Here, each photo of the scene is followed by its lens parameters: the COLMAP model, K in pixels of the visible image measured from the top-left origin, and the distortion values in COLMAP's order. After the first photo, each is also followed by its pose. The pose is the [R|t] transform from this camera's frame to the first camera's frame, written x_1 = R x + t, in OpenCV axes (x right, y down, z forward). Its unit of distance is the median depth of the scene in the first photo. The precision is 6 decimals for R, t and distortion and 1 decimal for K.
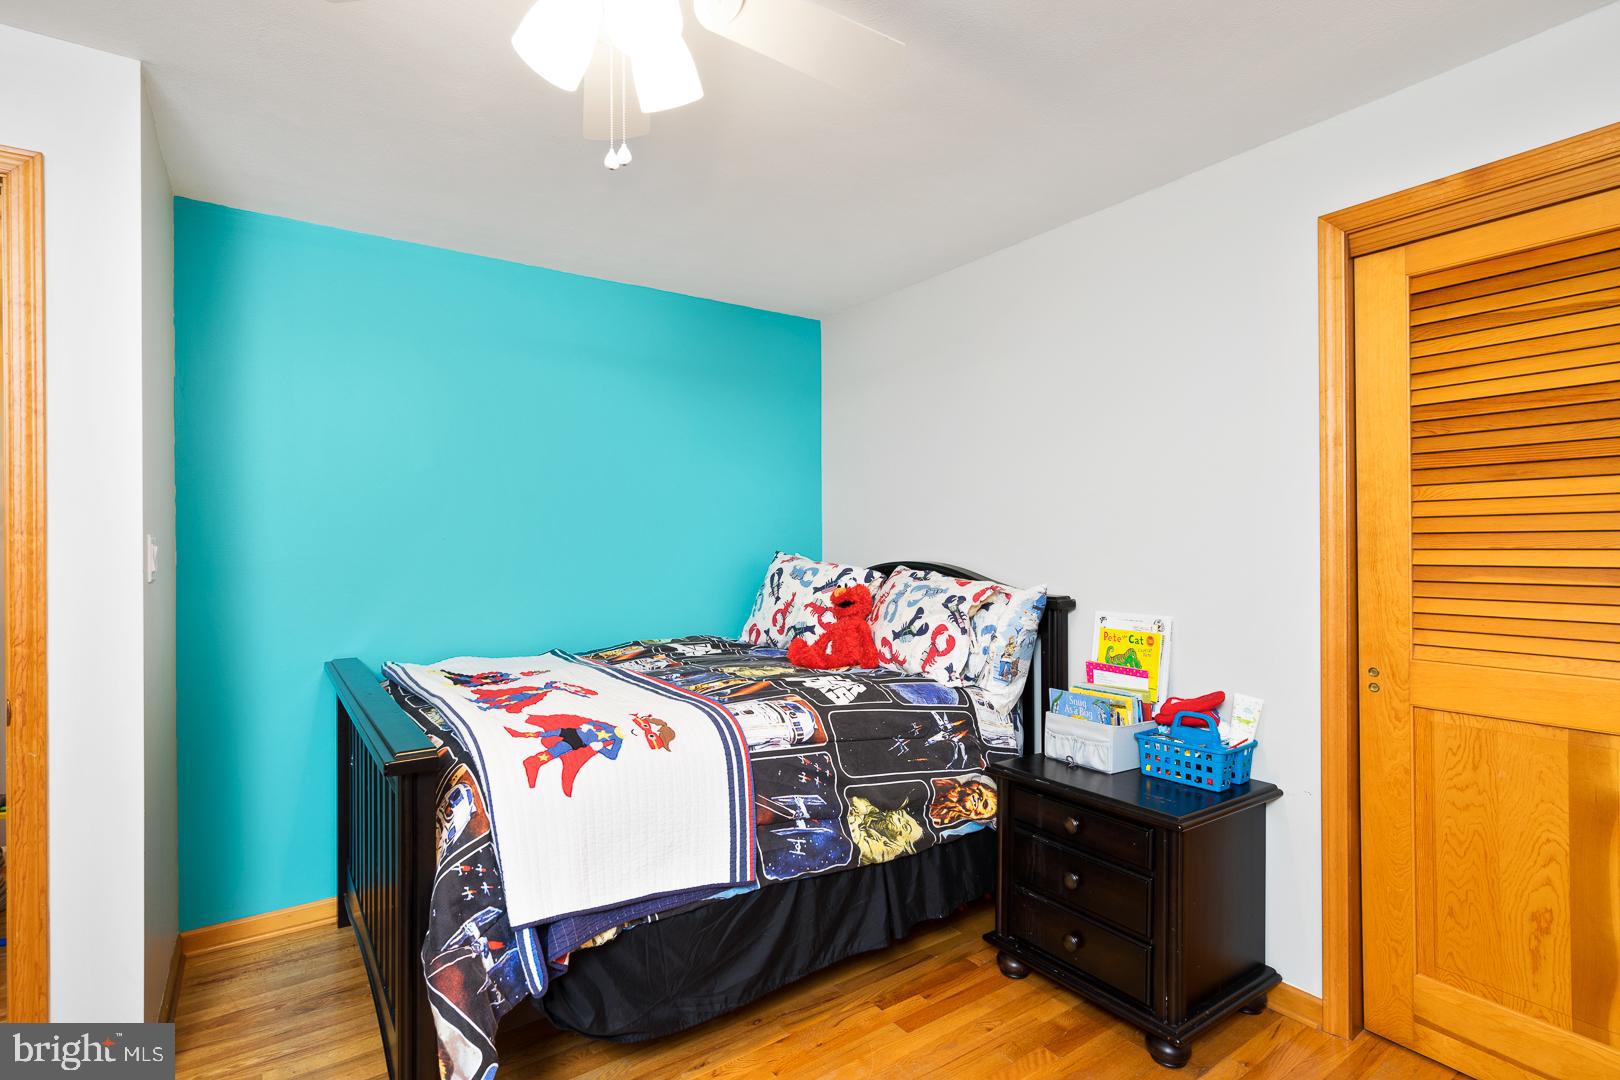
lens RADIAL K [[786.9, 0, 808.8], [0, 786.9, 547.6], [0, 0, 1]] dist [0.006616, 0.000645]
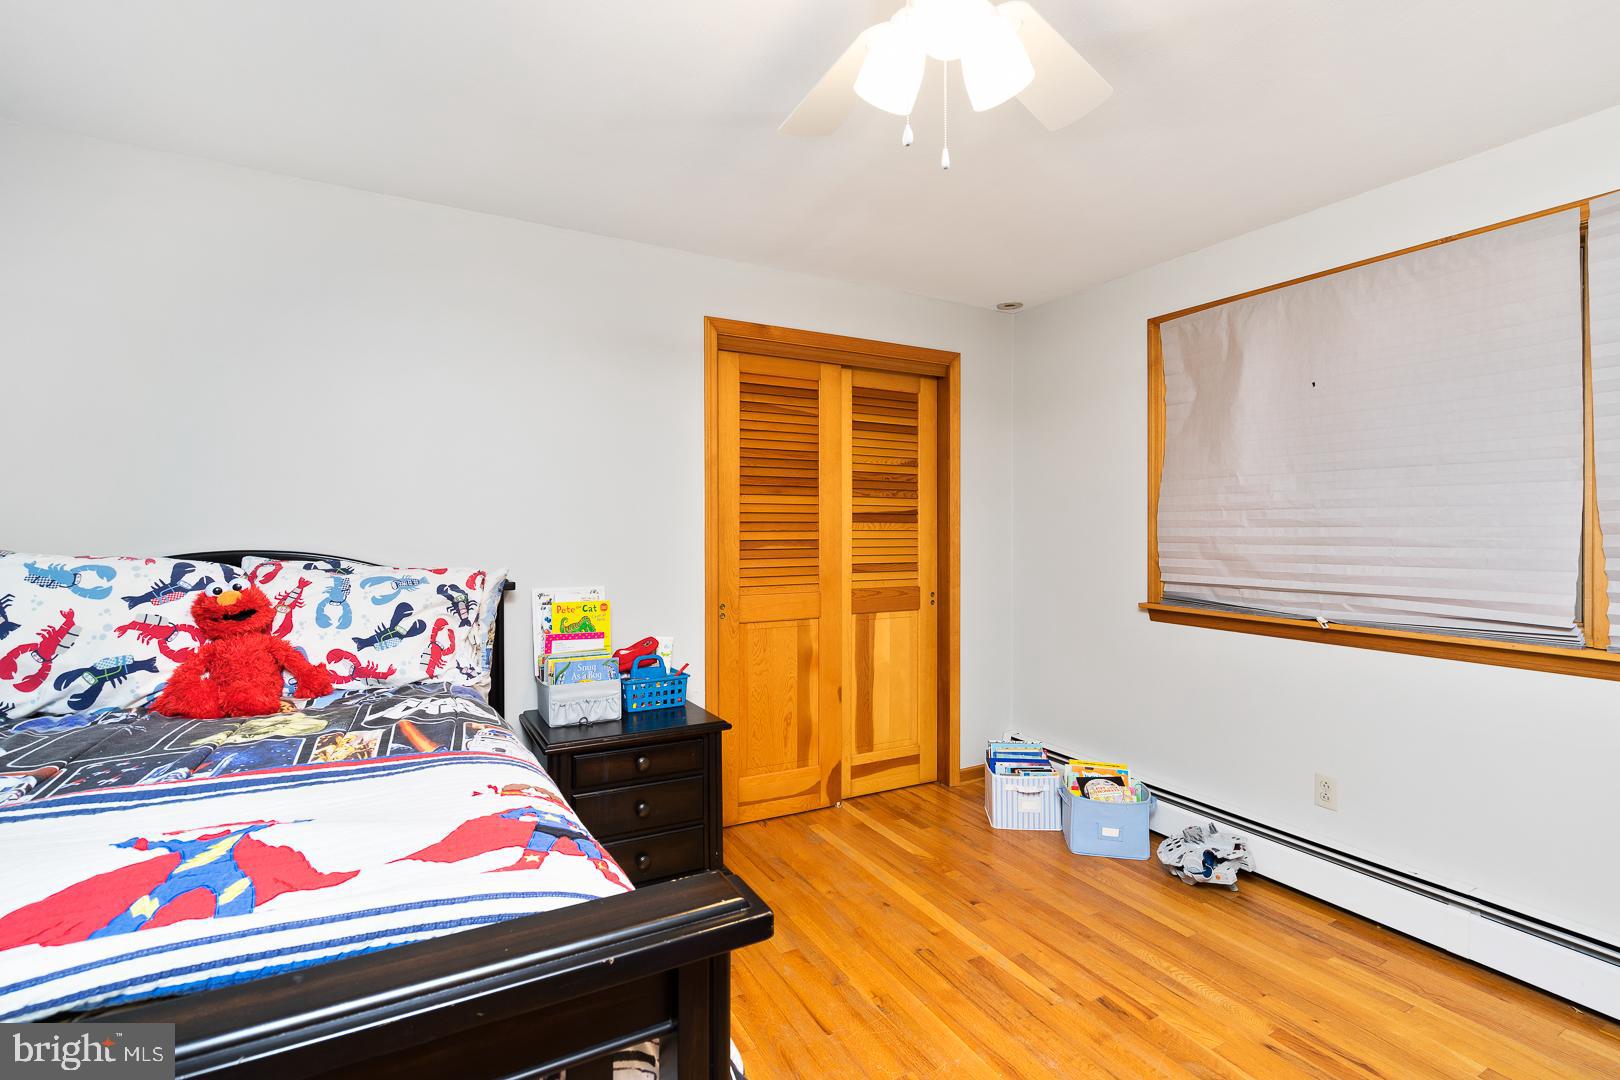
lens RADIAL K [[724.9, 0, 808.7], [0, 724.9, 530.3], [0, 0, 1]] dist [-0.003040, -0.000329]
pose [[0.113707, 0.001029, 0.993514, -0.568458], [0.003140, 0.999994, -0.001395, 0.002070], [-0.993509, 0.003278, 0.113703, 0.493252]]
